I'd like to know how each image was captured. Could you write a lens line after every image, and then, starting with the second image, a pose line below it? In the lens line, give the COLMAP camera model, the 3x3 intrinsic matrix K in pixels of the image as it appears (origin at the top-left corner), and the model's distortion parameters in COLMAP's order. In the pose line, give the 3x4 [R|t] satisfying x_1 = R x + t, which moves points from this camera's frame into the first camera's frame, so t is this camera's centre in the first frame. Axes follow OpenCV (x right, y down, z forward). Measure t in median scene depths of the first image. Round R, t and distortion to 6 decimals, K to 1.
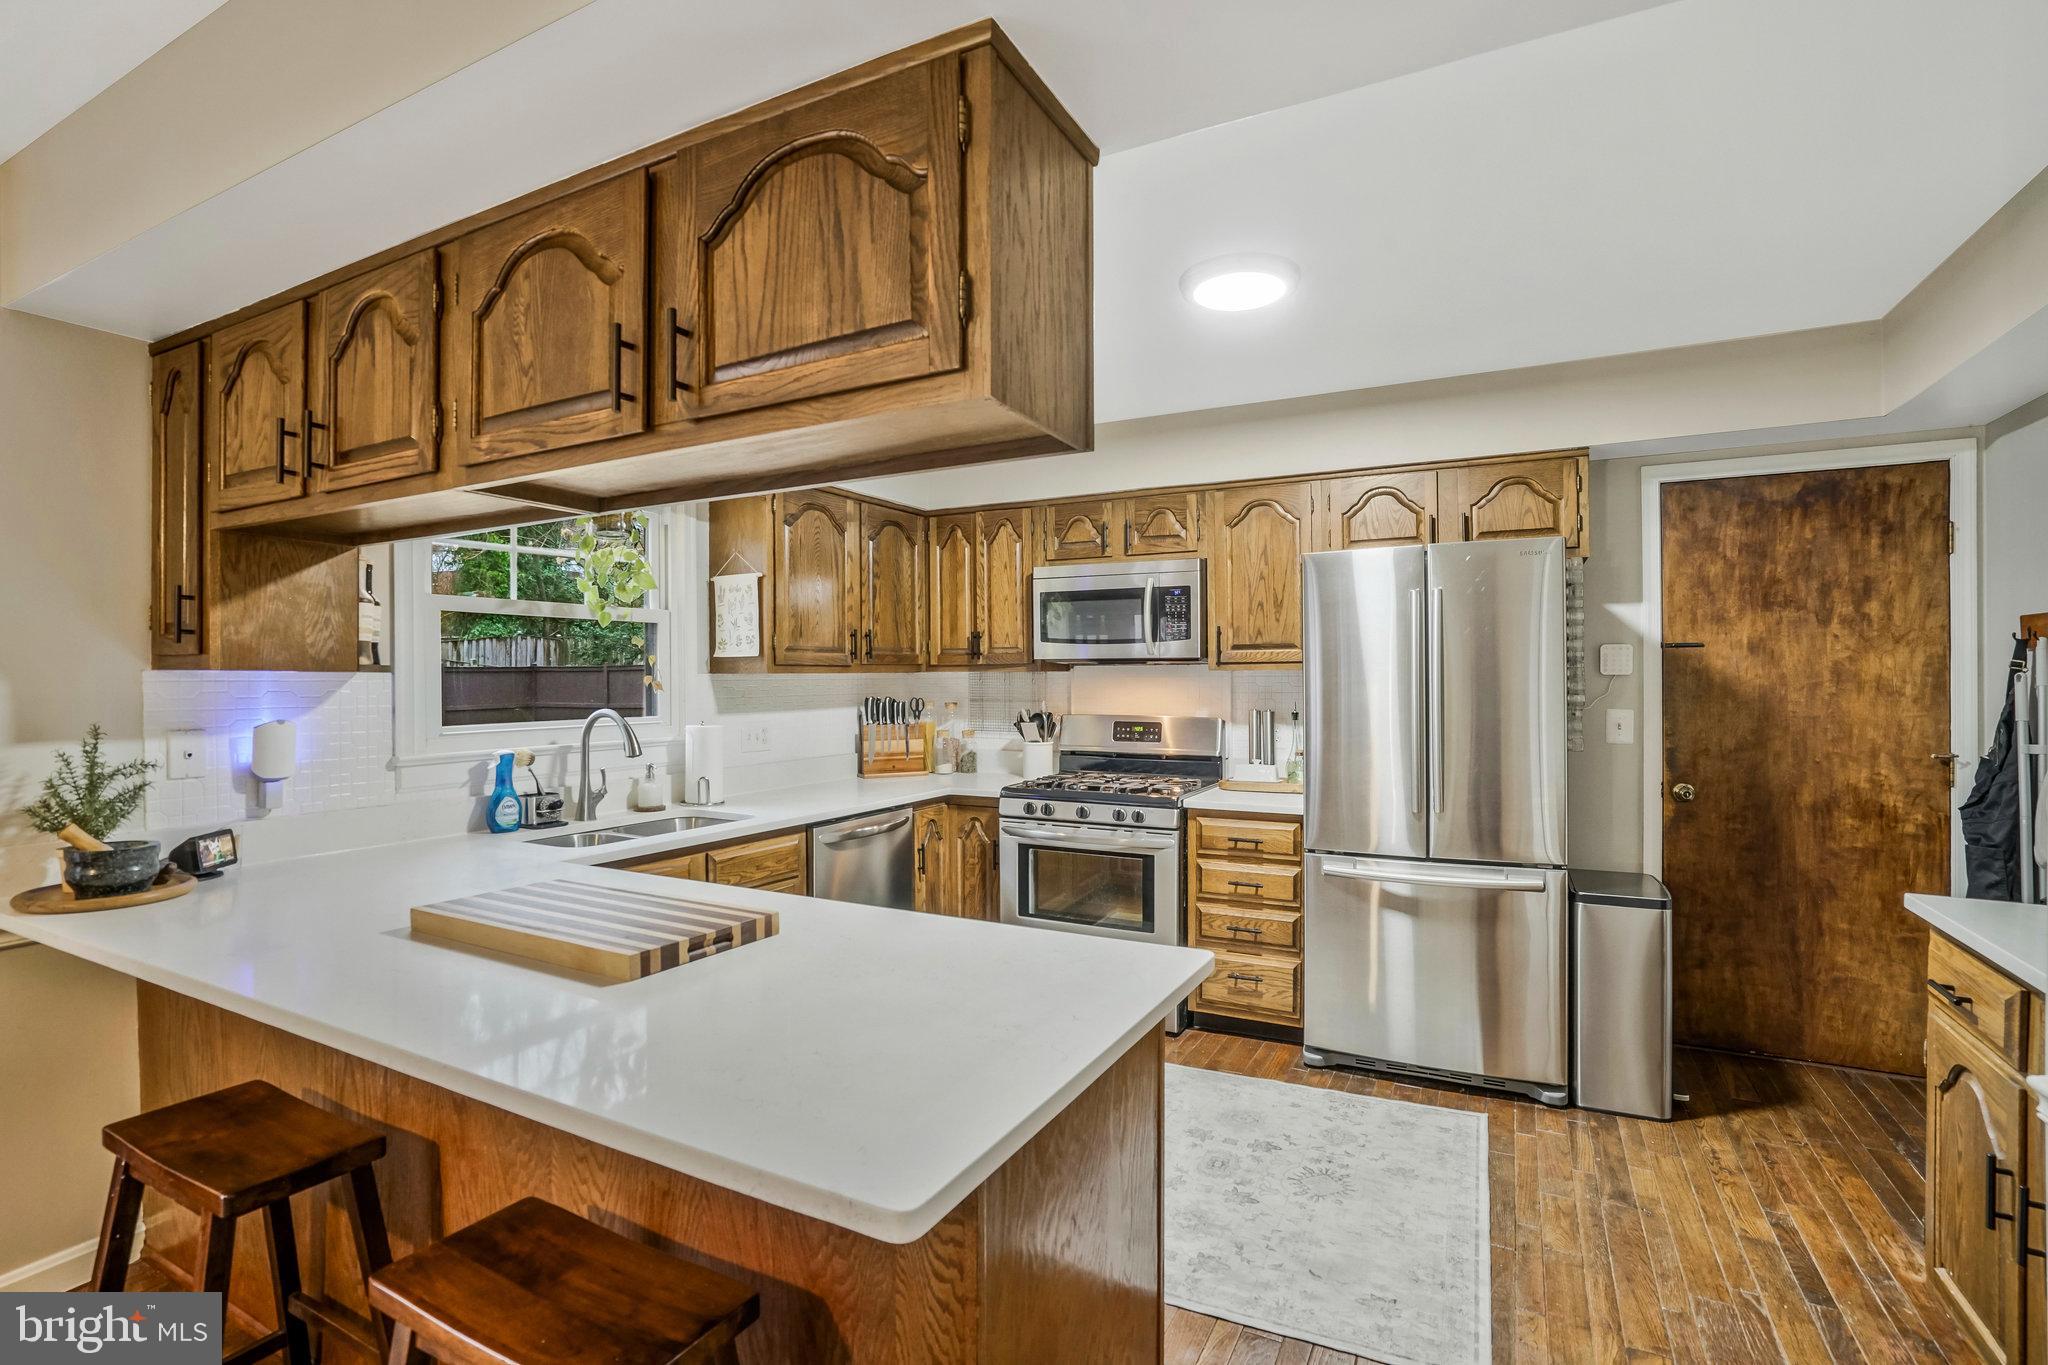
lens RADIAL K [[957.7, 0, 1025.3], [0, 957.7, 679.5], [0, 0, 1]] dist [-0.044110, 0.016208]
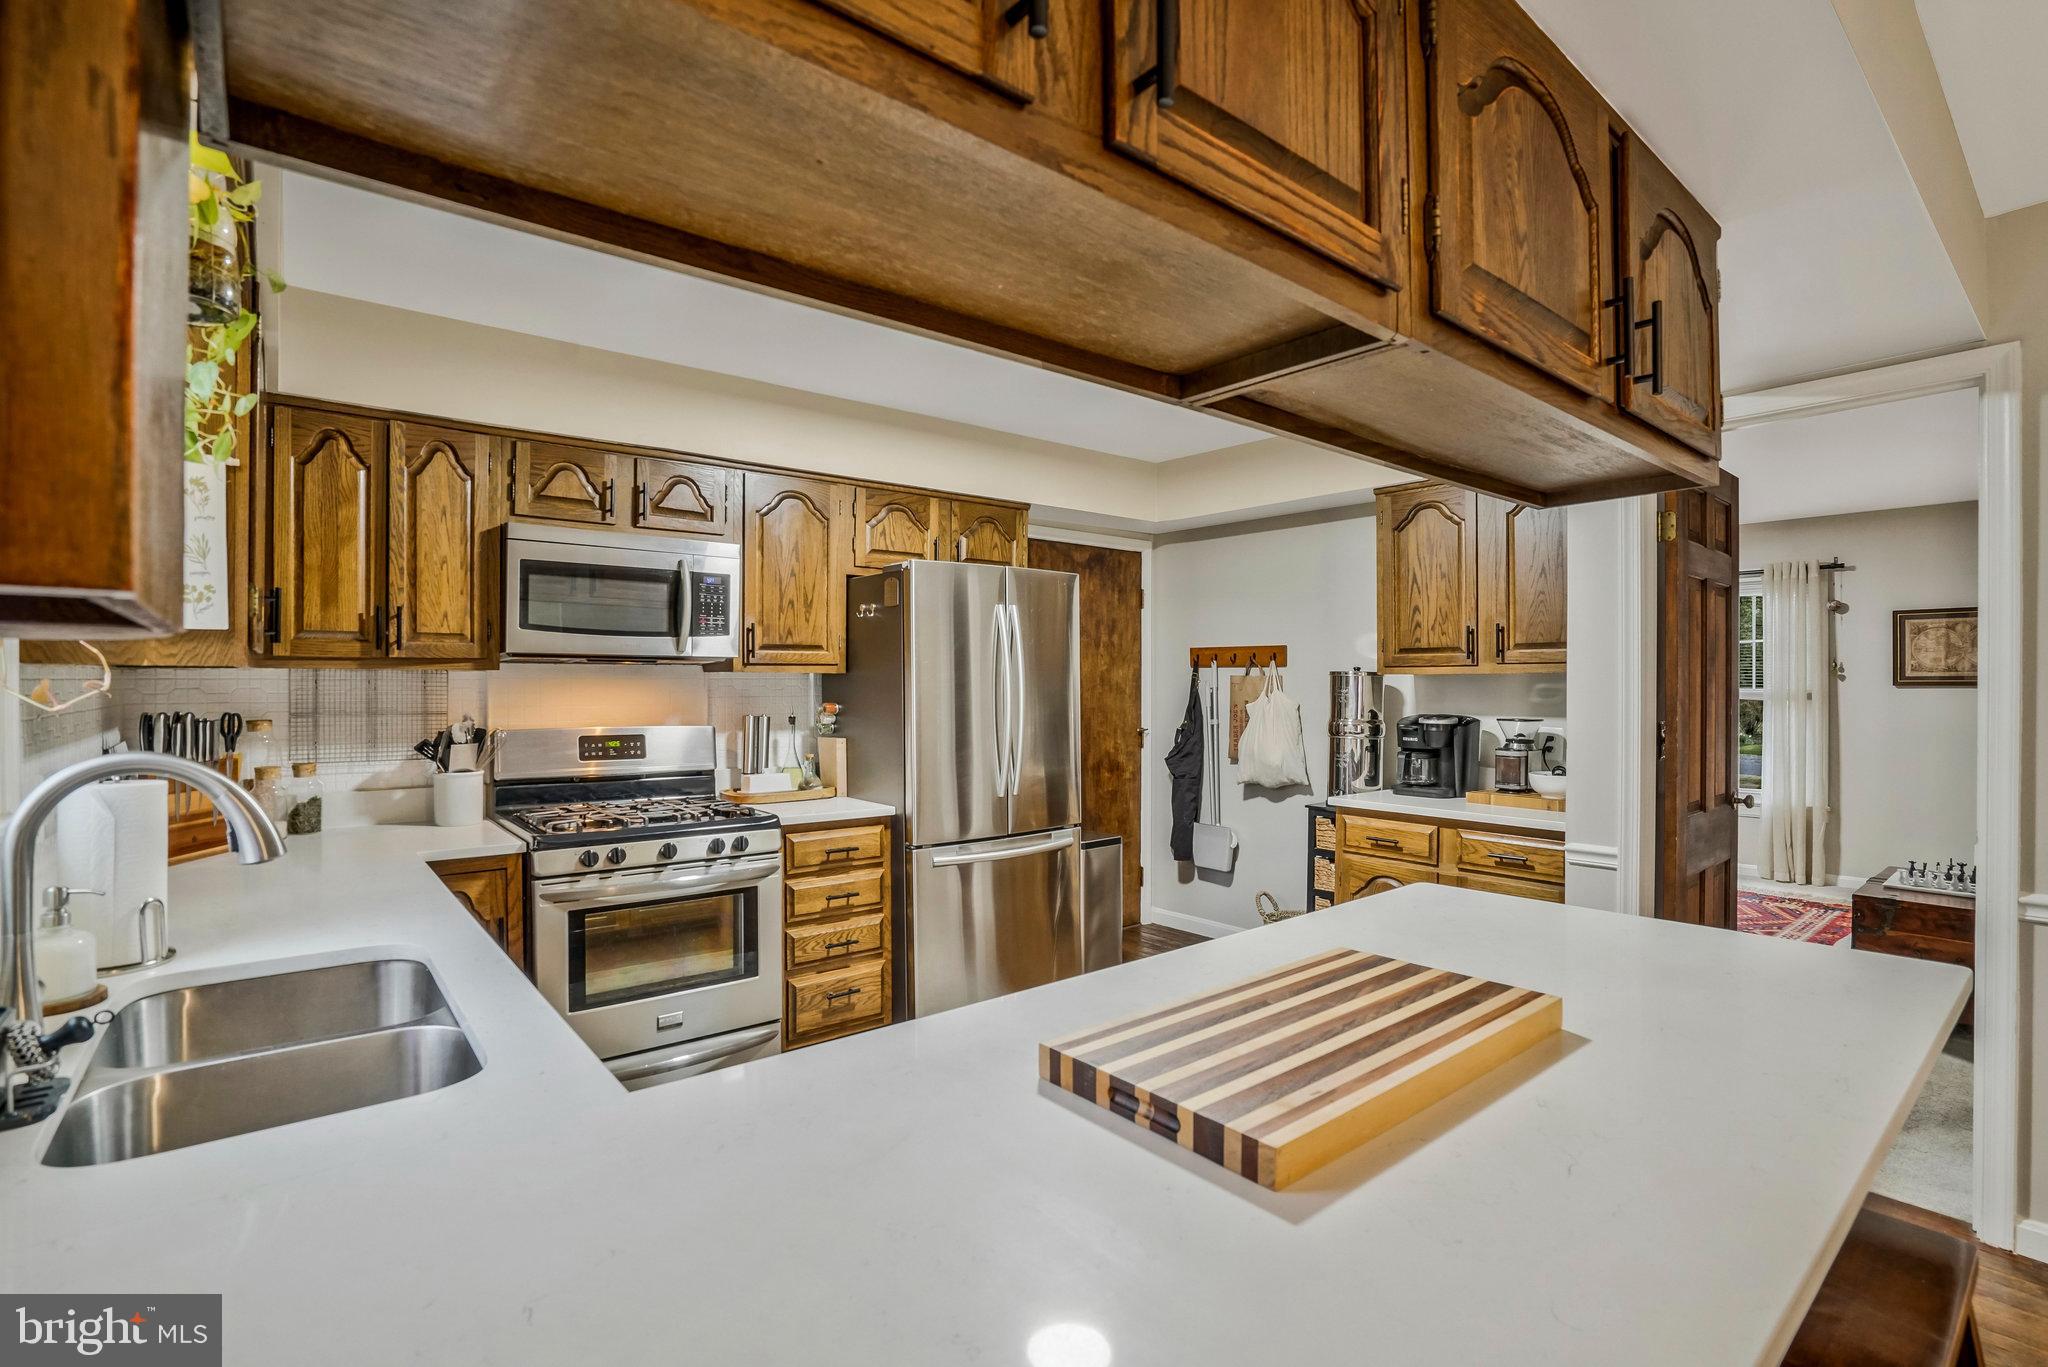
lens RADIAL K [[957.7, 0, 1015.3], [0, 957.7, 688.3], [0, 0, 1]] dist [-0.044110, 0.016208]
pose [[0.403943, -0.000876, 0.914784, -0.568713], [0.000091, 1.000000, 0.000917, 0.005414], [-0.914784, -0.000288, 0.403943, 0.451234]]
